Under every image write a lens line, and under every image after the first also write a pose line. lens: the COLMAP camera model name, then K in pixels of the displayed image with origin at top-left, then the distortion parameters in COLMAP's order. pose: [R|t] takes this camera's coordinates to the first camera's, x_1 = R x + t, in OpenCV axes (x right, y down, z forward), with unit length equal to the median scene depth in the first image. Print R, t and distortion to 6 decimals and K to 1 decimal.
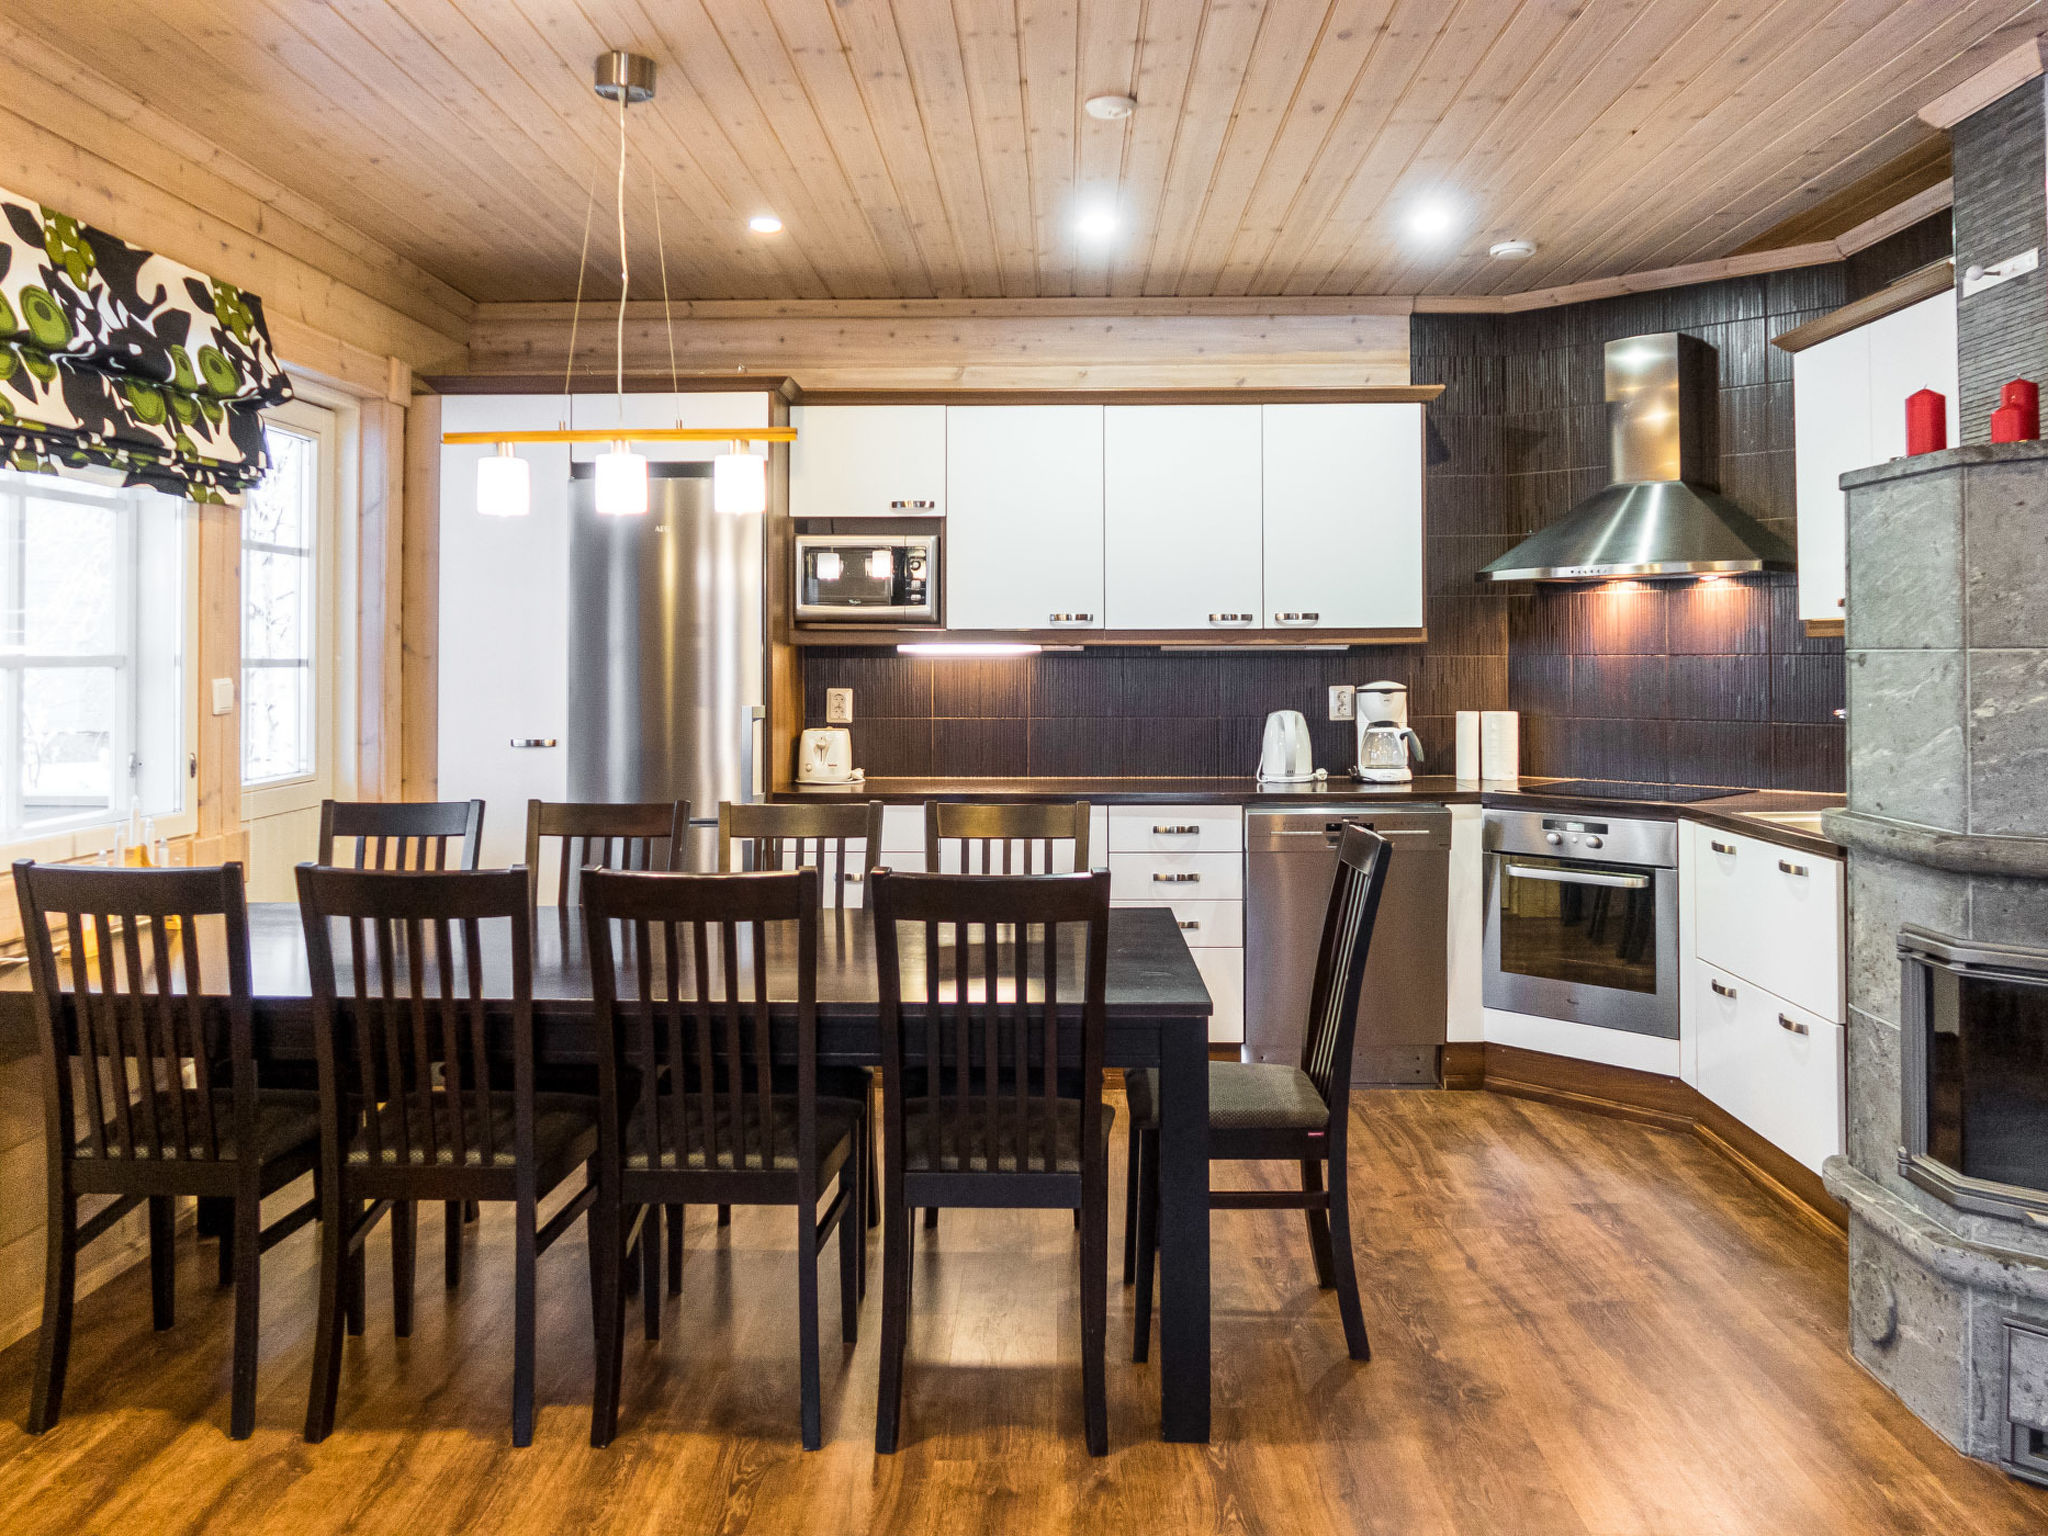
lens RADIAL K [[1631.7, 0, 1030.8], [0, 1631.7, 628.1], [0, 0, 1]] dist [-0.015642, 0.005262]
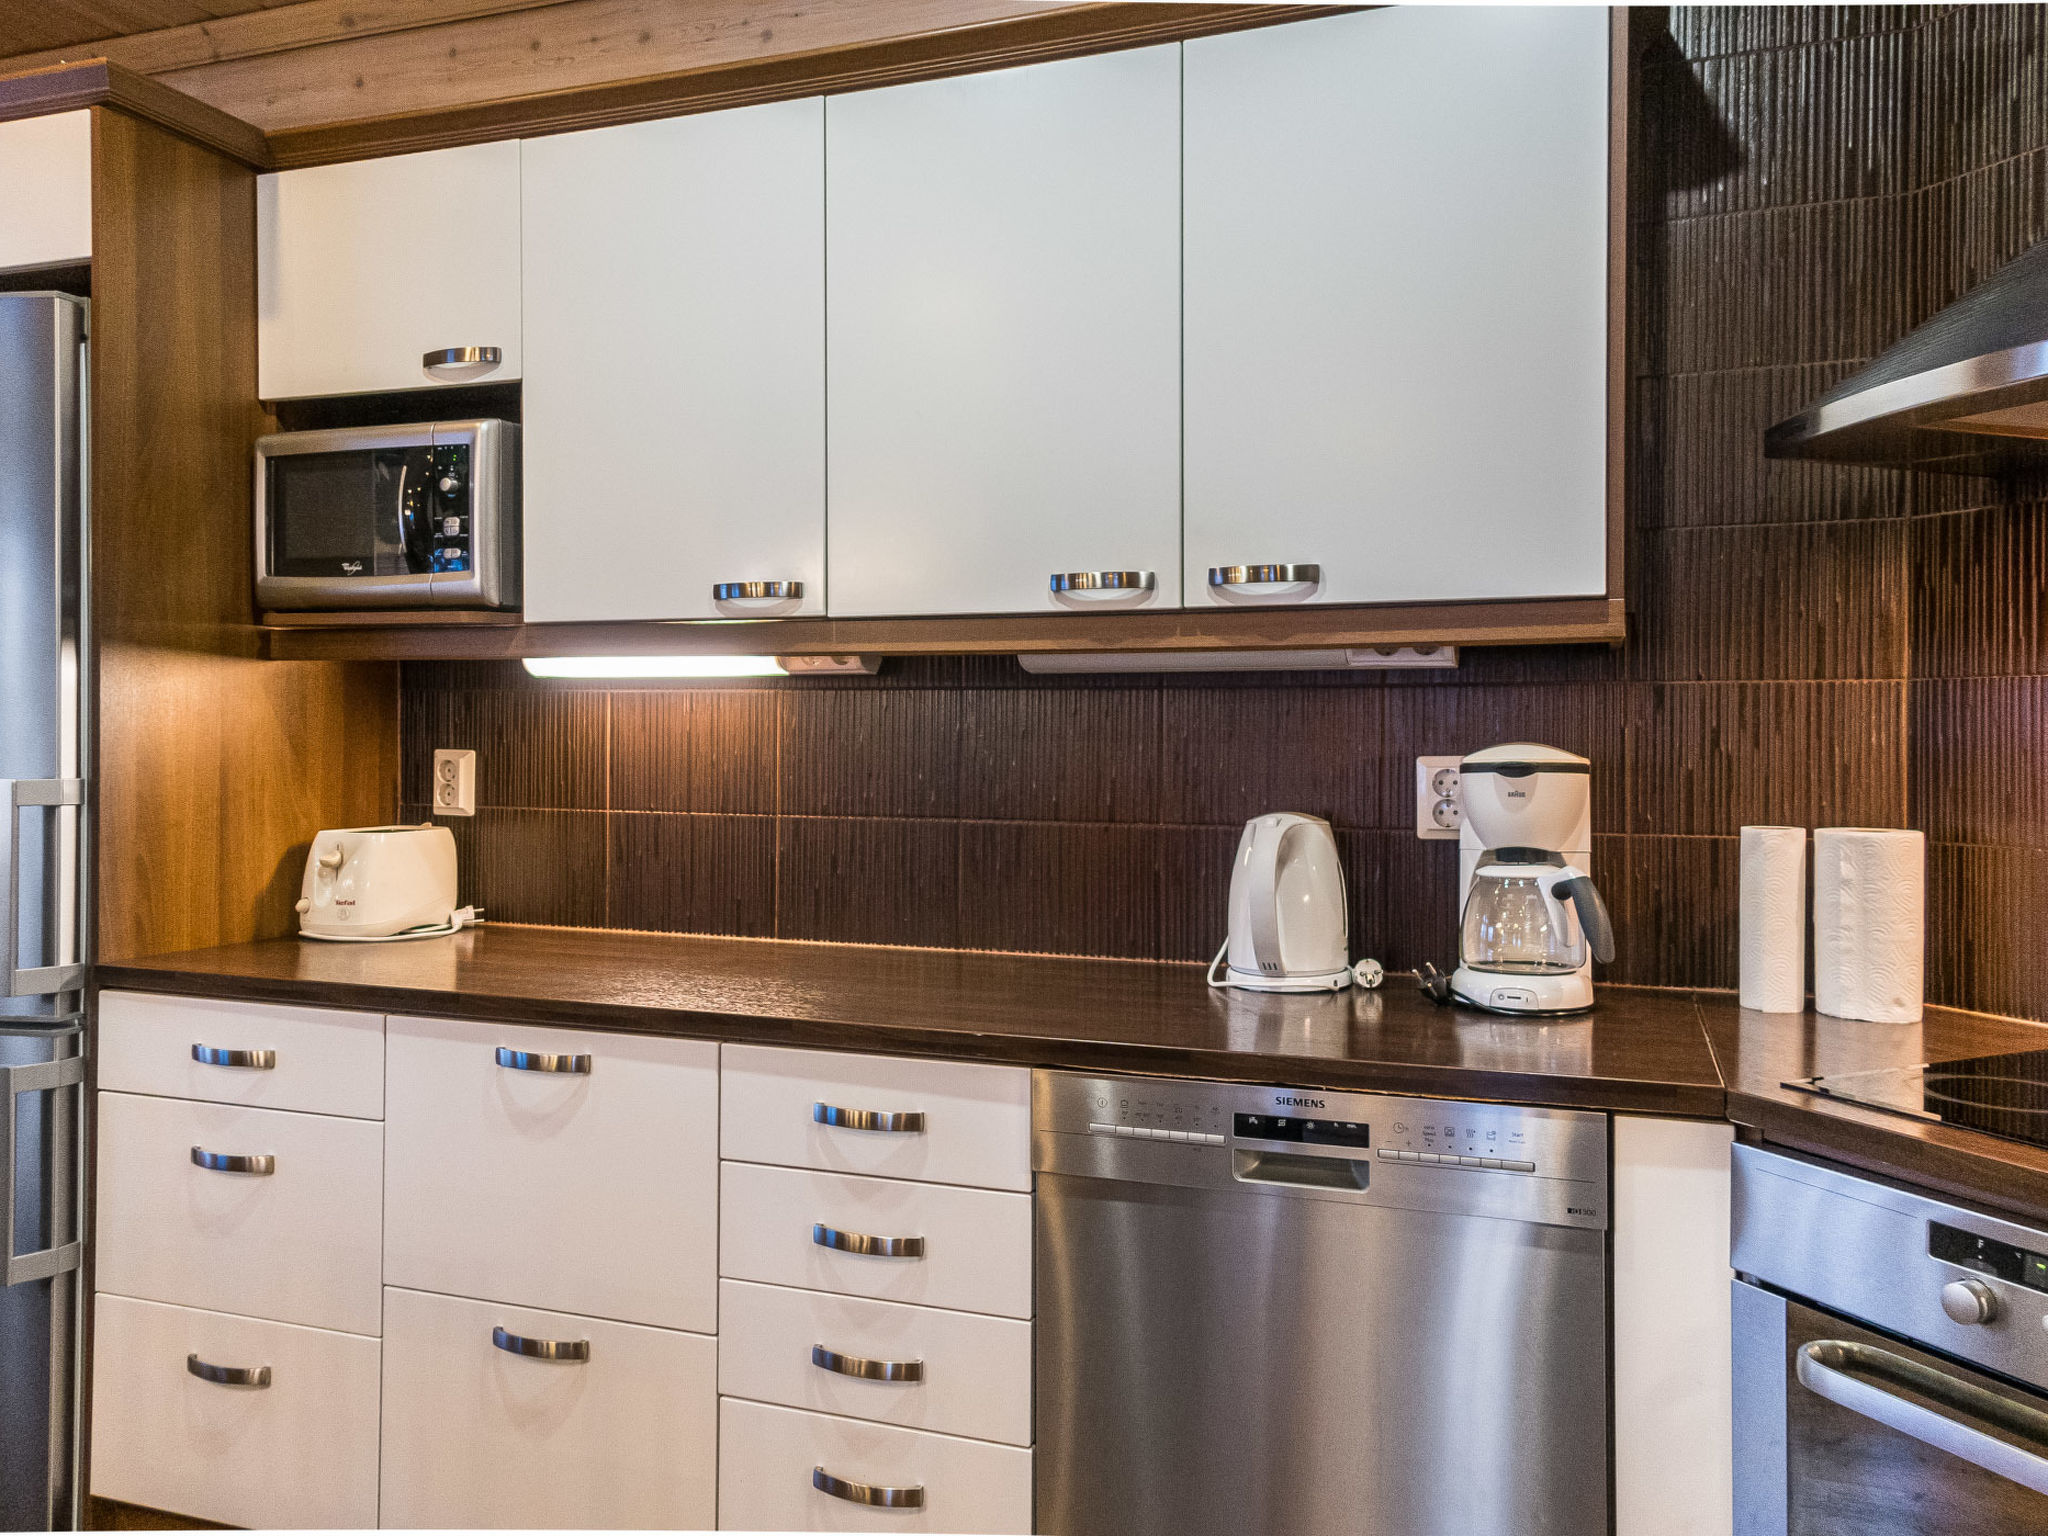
lens RADIAL K [[1586.1, 0, 1019.3], [0, 1586.1, 717.0], [0, 0, 1]] dist [0.026041, 0.005909]
pose [[0.946744, 0.004809, -0.321952, 0.245474], [-0.001900, 0.999954, 0.009348, 0.024982], [0.321982, -0.008239, 0.946710, 0.661974]]
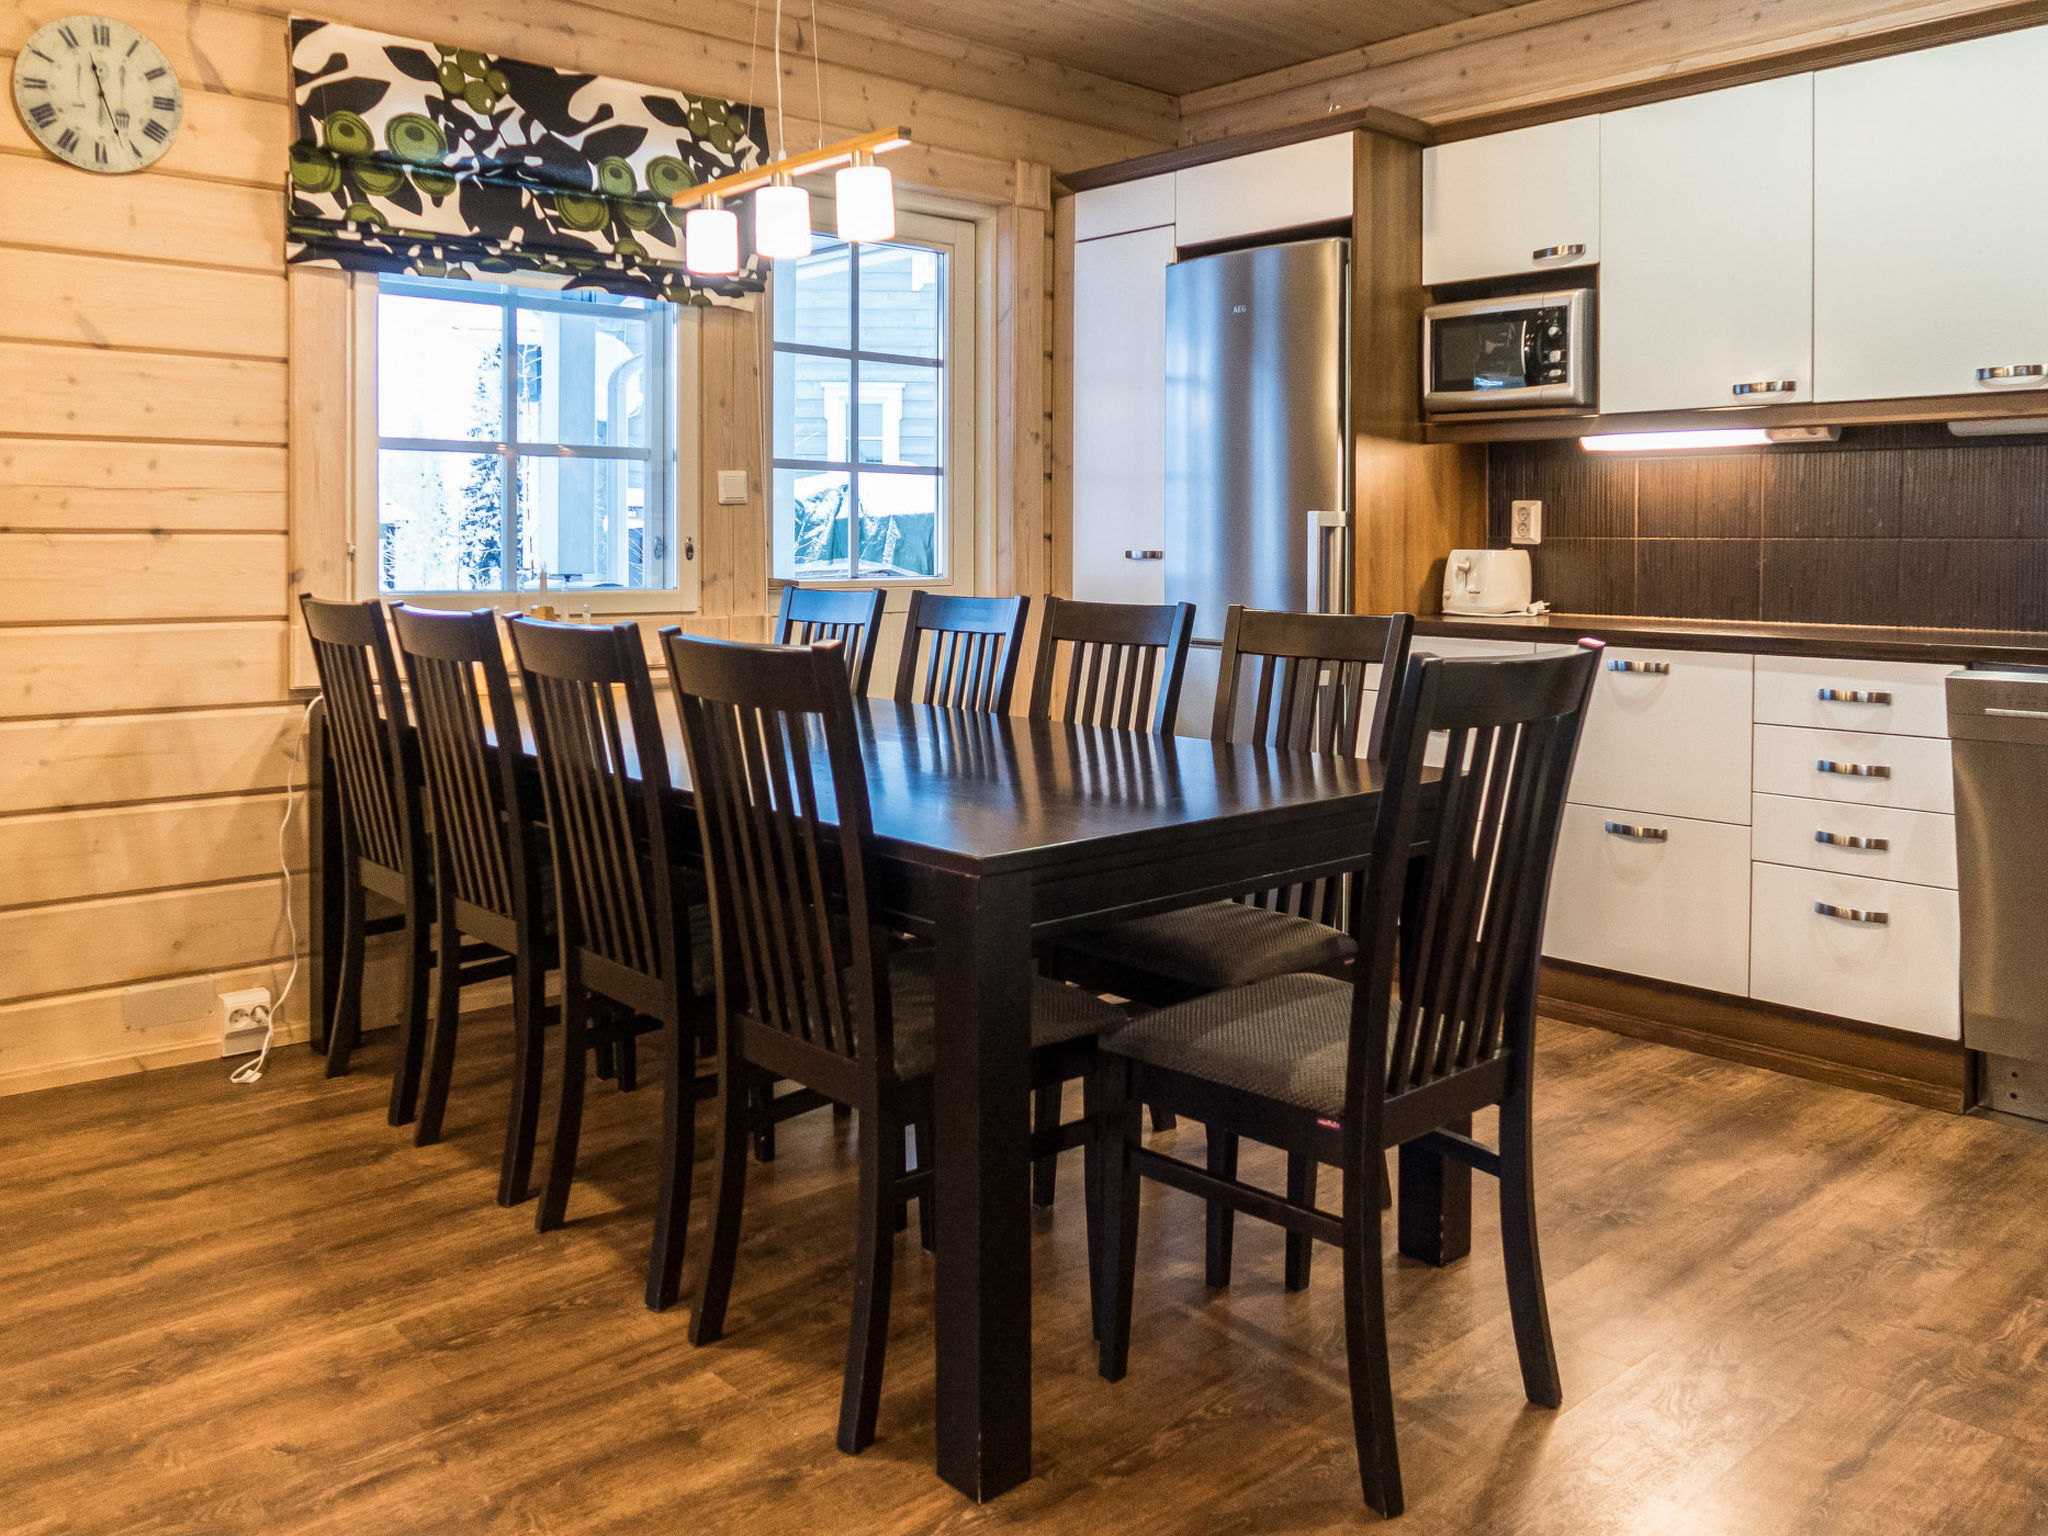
lens RADIAL K [[1649.9, 0, 1031.7], [0, 1649.9, 573.8], [0, 0, 1]] dist [-0.020817, -0.000104]
pose [[0.687747, 0.019594, -0.725686, 0.342326], [0.005662, 0.999461, 0.032352, 0.051759], [0.725928, -0.026359, 0.687265, 0.311695]]
